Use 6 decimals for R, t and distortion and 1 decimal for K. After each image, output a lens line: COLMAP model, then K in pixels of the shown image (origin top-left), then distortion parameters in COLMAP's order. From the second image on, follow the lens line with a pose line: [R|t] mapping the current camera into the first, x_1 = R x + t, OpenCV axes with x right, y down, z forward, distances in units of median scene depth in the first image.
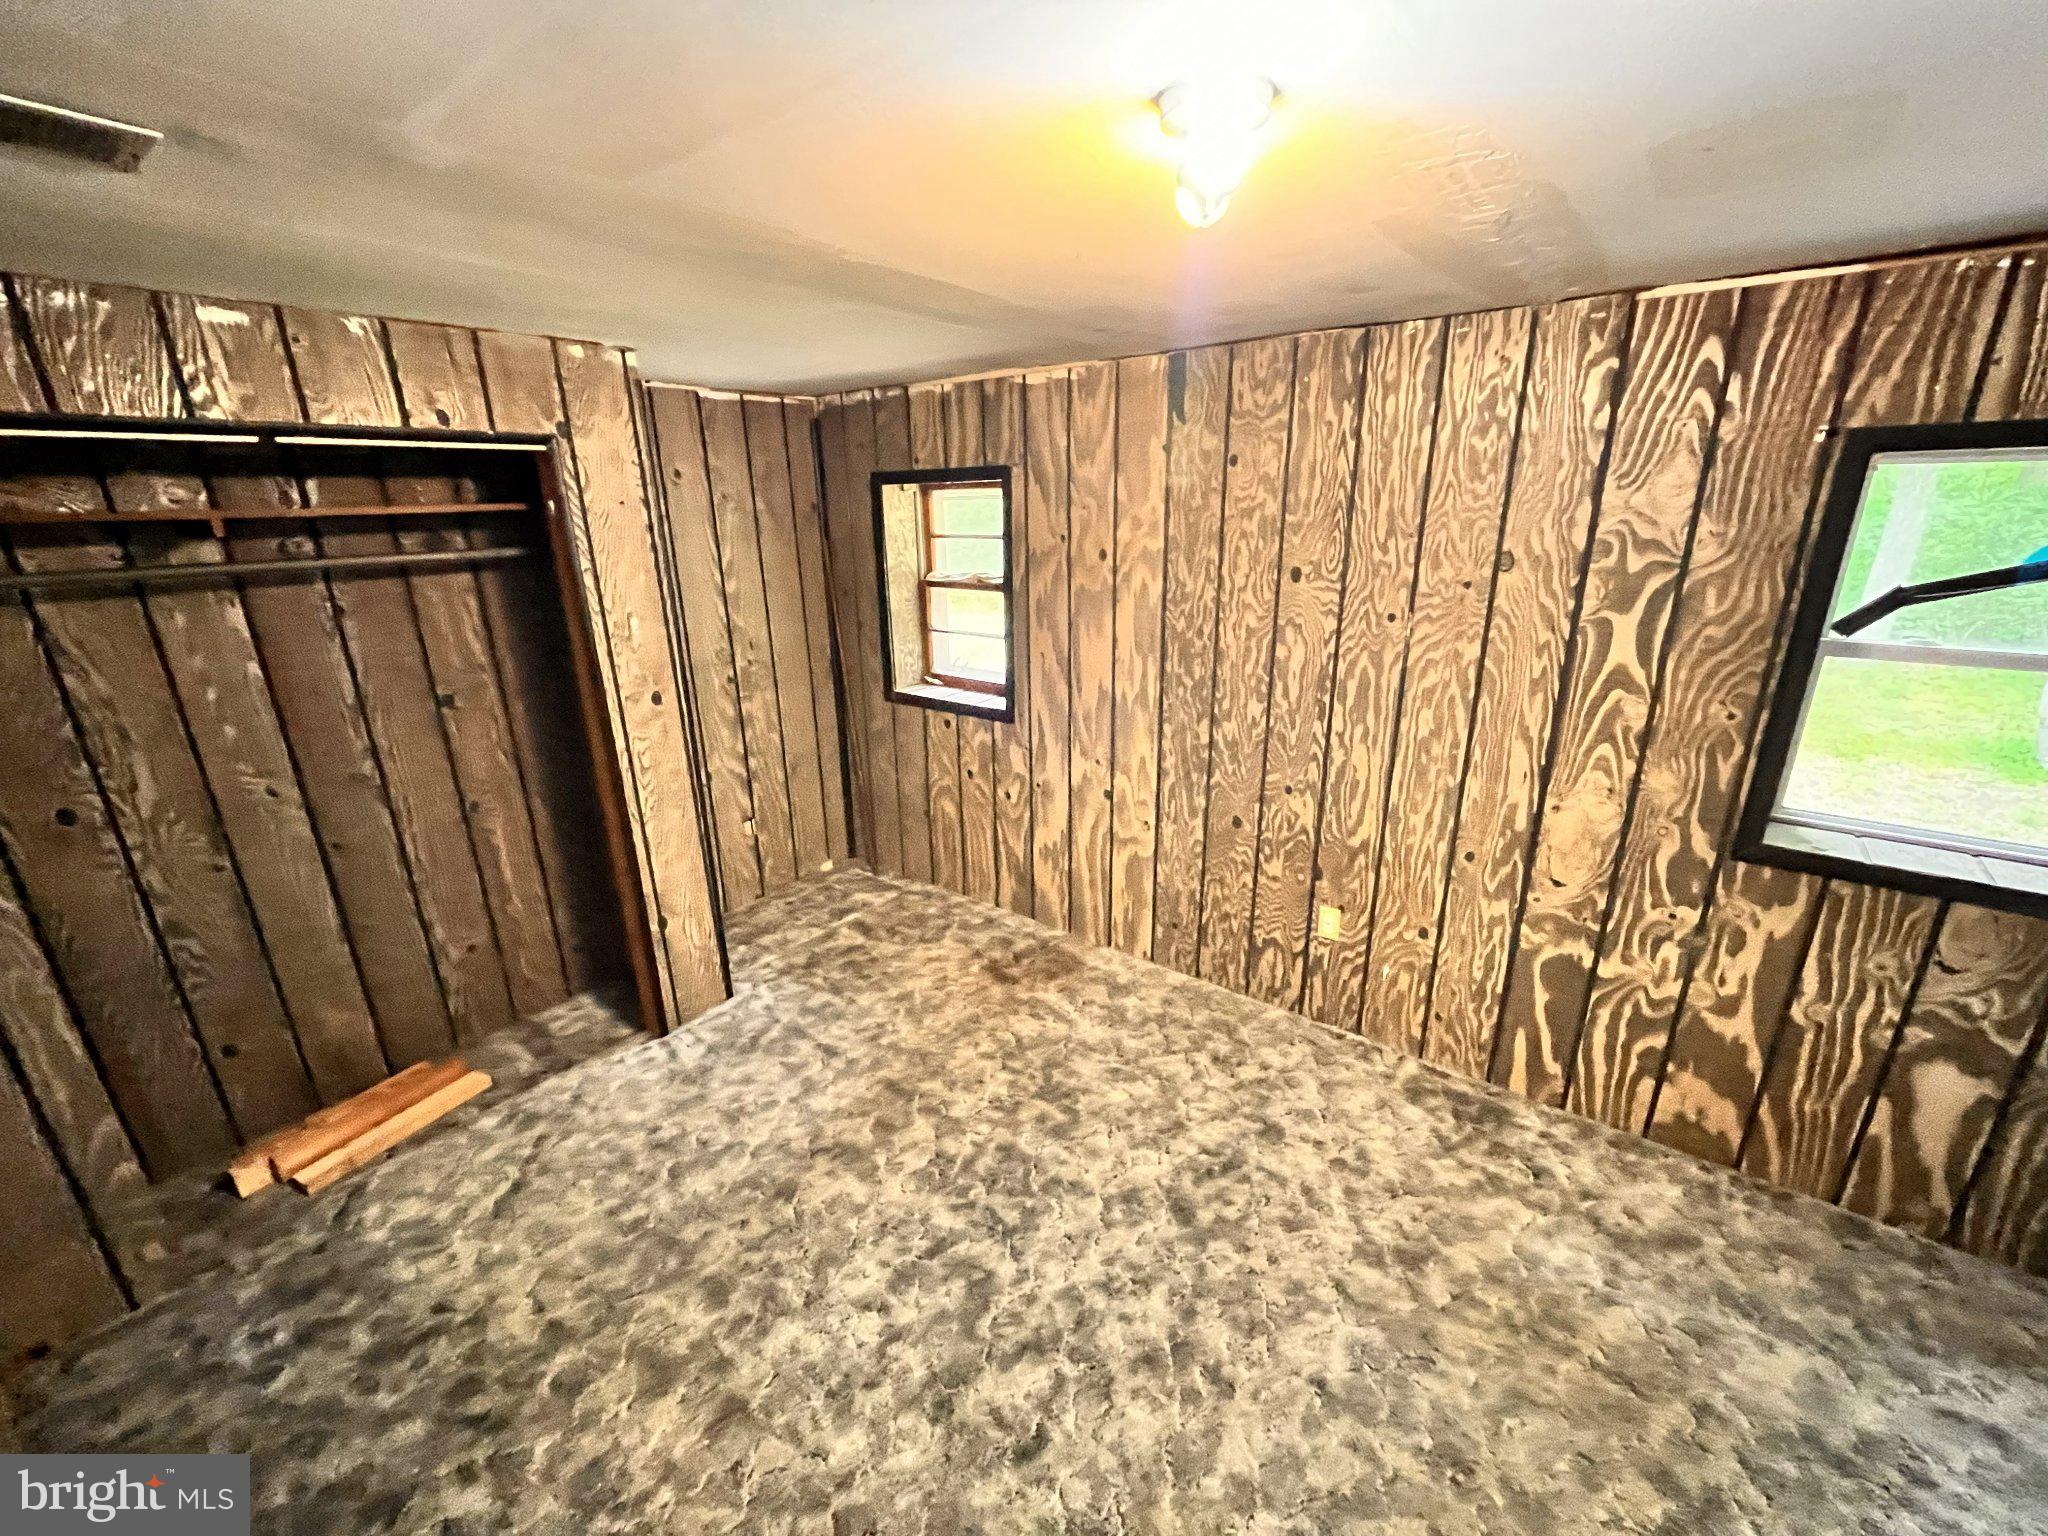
lens RADIAL K [[834.3, 0, 1021.9], [0, 834.3, 770.6], [0, 0, 1]] dist [0.002945, -0.001120]
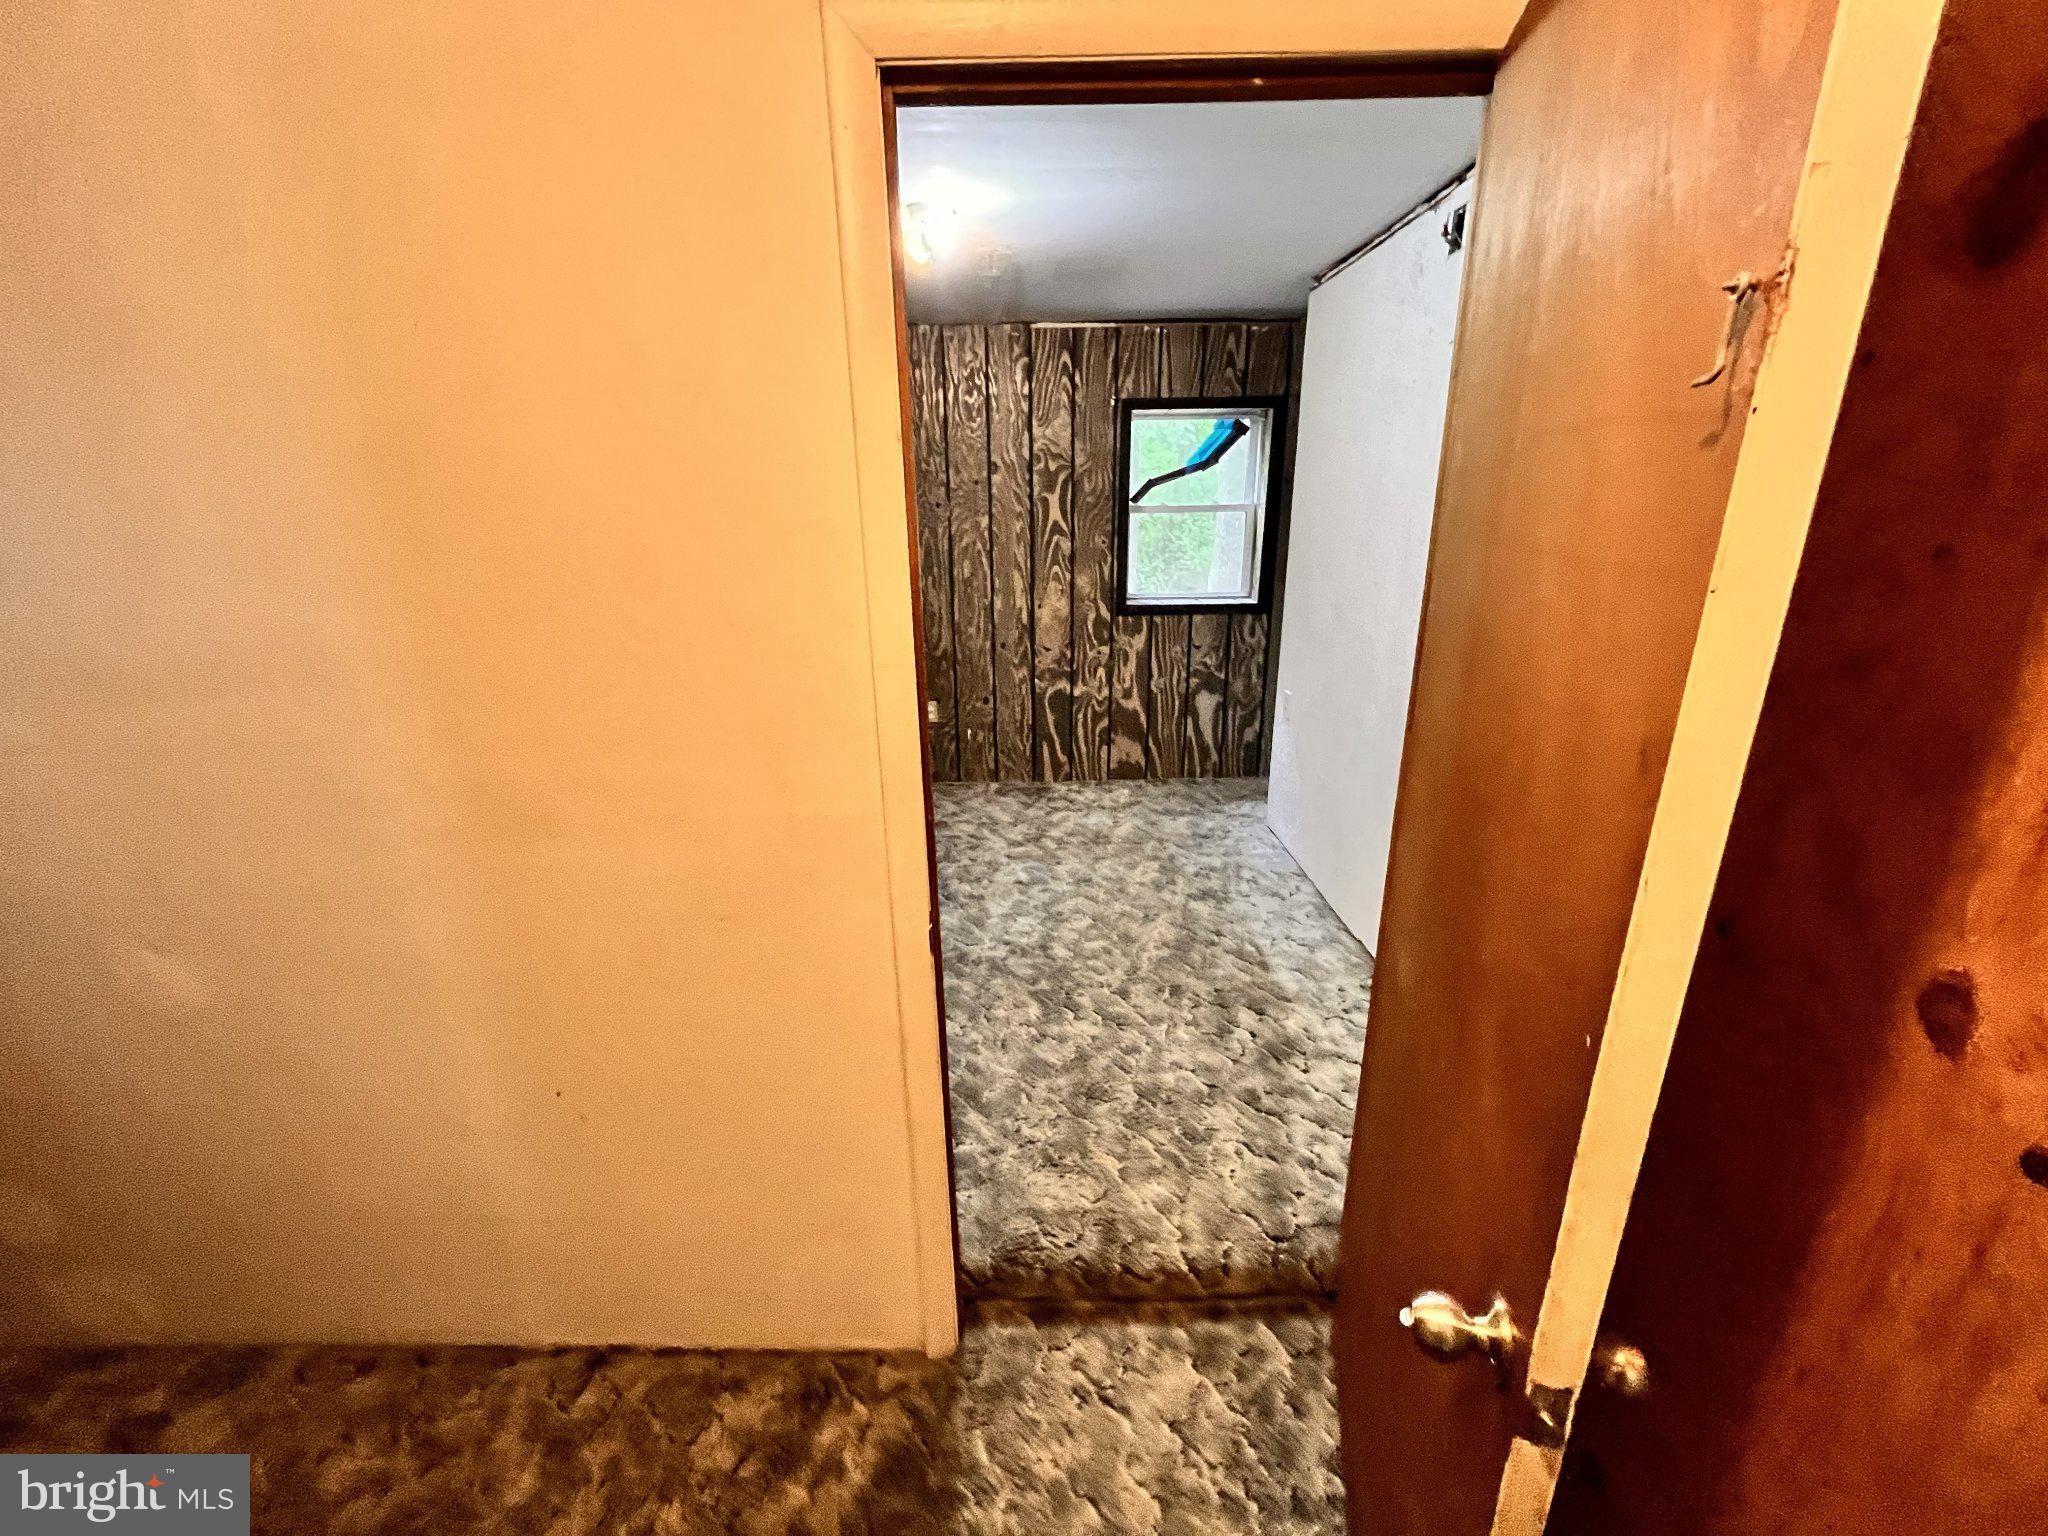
lens RADIAL K [[834.3, 0, 1021.6], [0, 834.3, 767.5], [0, 0, 1]] dist [0.002945, -0.001120]
pose [[0.780421, -0.182394, 0.598060, -0.581308], [0.194040, 0.979931, 0.045649, 0.321178], [-0.594384, 0.080422, 0.800150, -0.429337]]
